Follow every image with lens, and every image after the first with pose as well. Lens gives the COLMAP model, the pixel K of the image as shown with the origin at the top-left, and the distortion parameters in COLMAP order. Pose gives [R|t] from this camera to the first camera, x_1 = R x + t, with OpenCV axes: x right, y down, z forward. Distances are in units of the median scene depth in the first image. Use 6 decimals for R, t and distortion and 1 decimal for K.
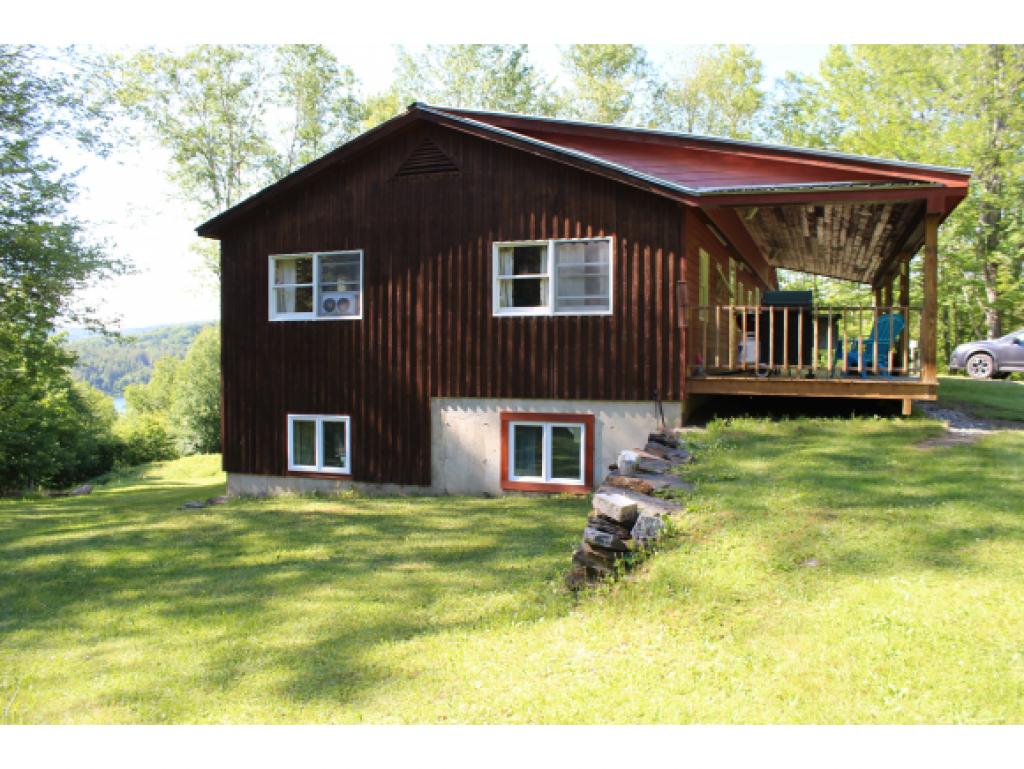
lens RADIAL K [[880.4, 0, 516.4], [0, 880.4, 382.7], [0, 0, 1]] dist [-0.101460, 0.040278]
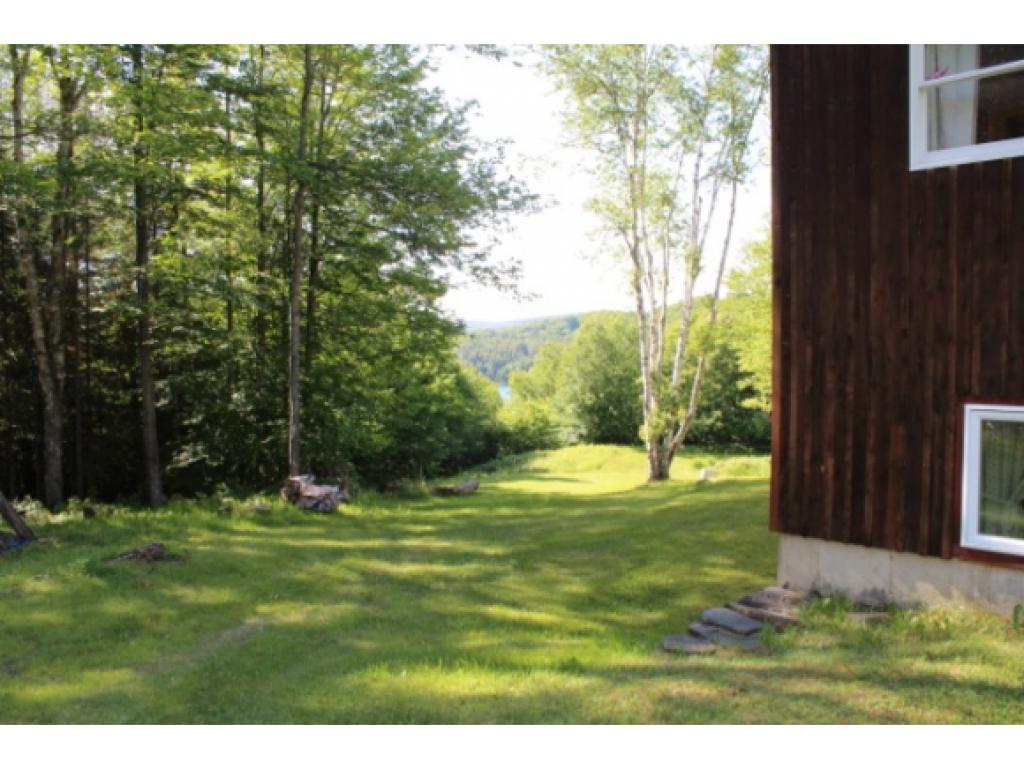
lens RADIAL K [[880.4, 0, 513.8], [0, 880.4, 387.3], [0, 0, 1]] dist [-0.101460, 0.040278]
pose [[0.914283, 0.014540, -0.404815, -0.046937], [-0.008275, 0.999817, 0.017221, 0.003924], [0.404992, -0.012395, 0.914236, 0.092156]]
